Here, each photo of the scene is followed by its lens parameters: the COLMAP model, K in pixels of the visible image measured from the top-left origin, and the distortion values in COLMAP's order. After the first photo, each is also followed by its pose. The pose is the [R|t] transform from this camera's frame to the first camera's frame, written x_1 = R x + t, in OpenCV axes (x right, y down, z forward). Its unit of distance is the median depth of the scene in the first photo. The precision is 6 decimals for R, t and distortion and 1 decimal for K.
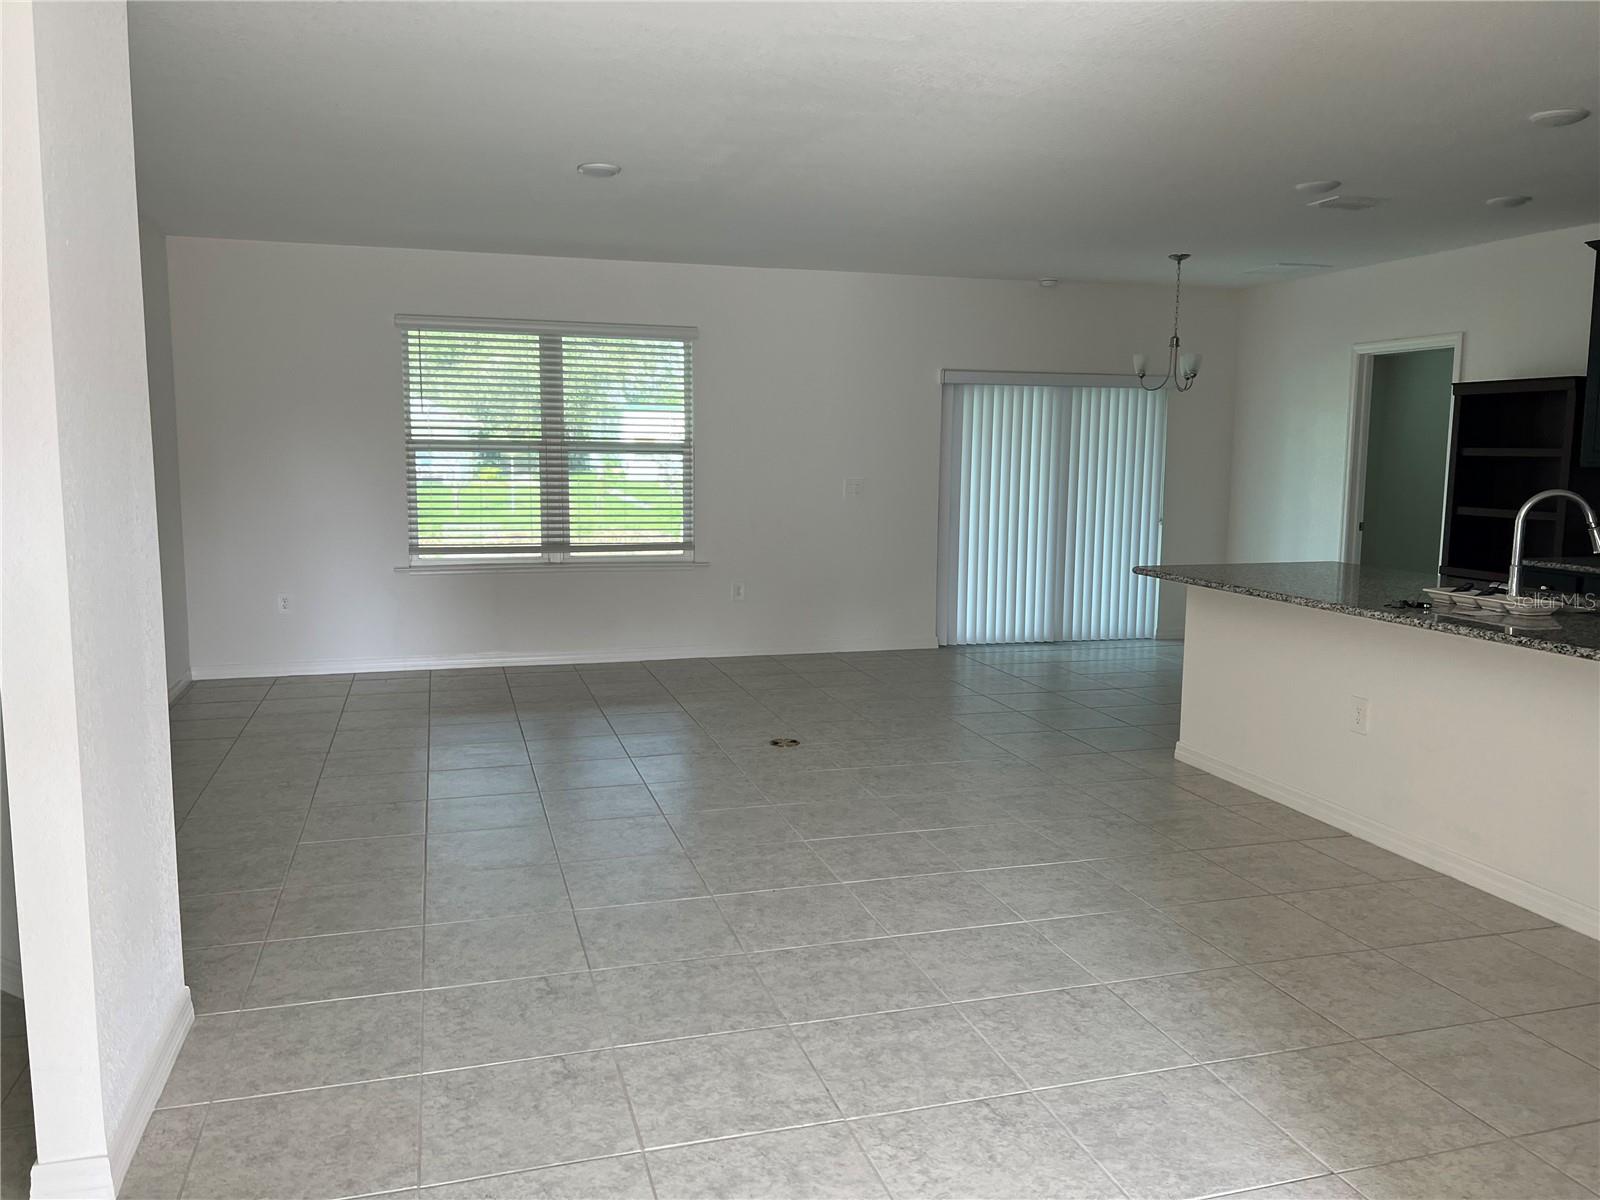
lens RADIAL K [[1208.7, 0, 802.1], [0, 1208.7, 600.7], [0, 0, 1]] dist [0.041786, -0.035906]
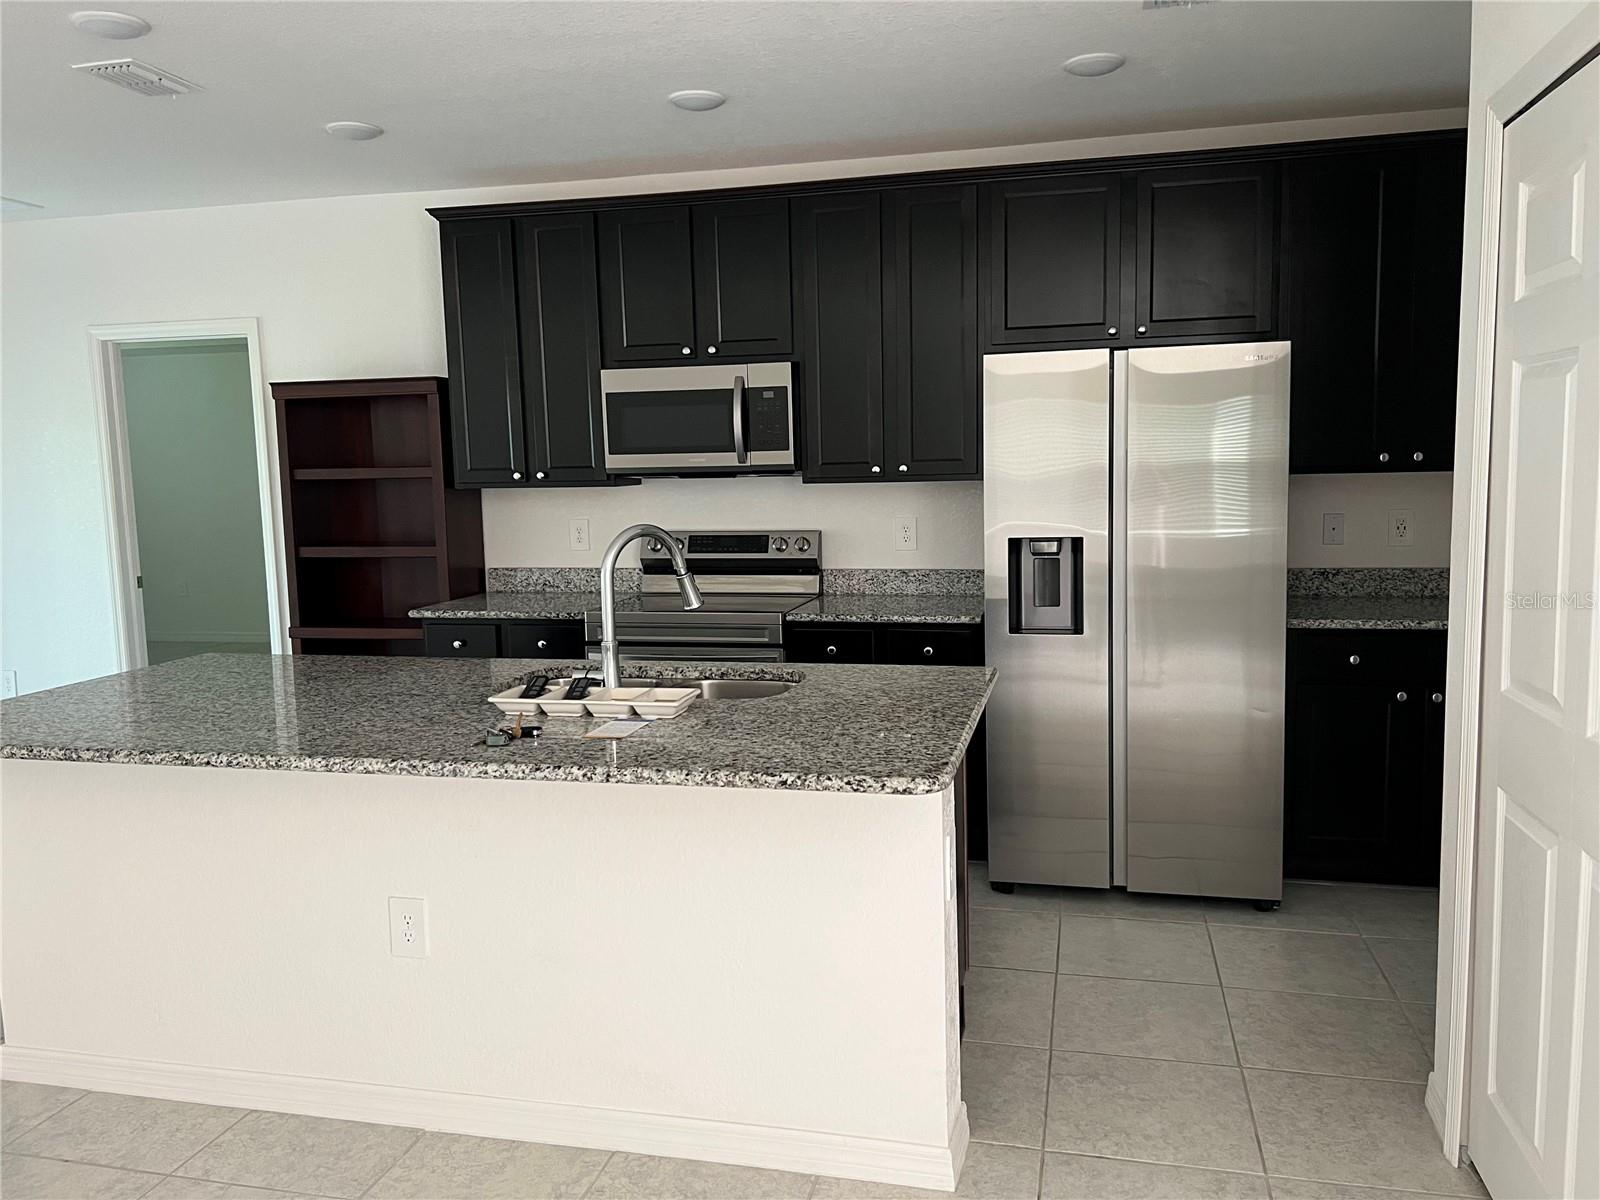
lens RADIAL K [[1208.7, 0, 806.8], [0, 1208.7, 592.6], [0, 0, 1]] dist [0.041786, -0.035906]
pose [[0.501642, -0.115505, 0.857329, 0.067906], [0.137005, 0.989146, 0.053100, -0.065720], [-0.854157, 0.090821, 0.512022, 0.496954]]
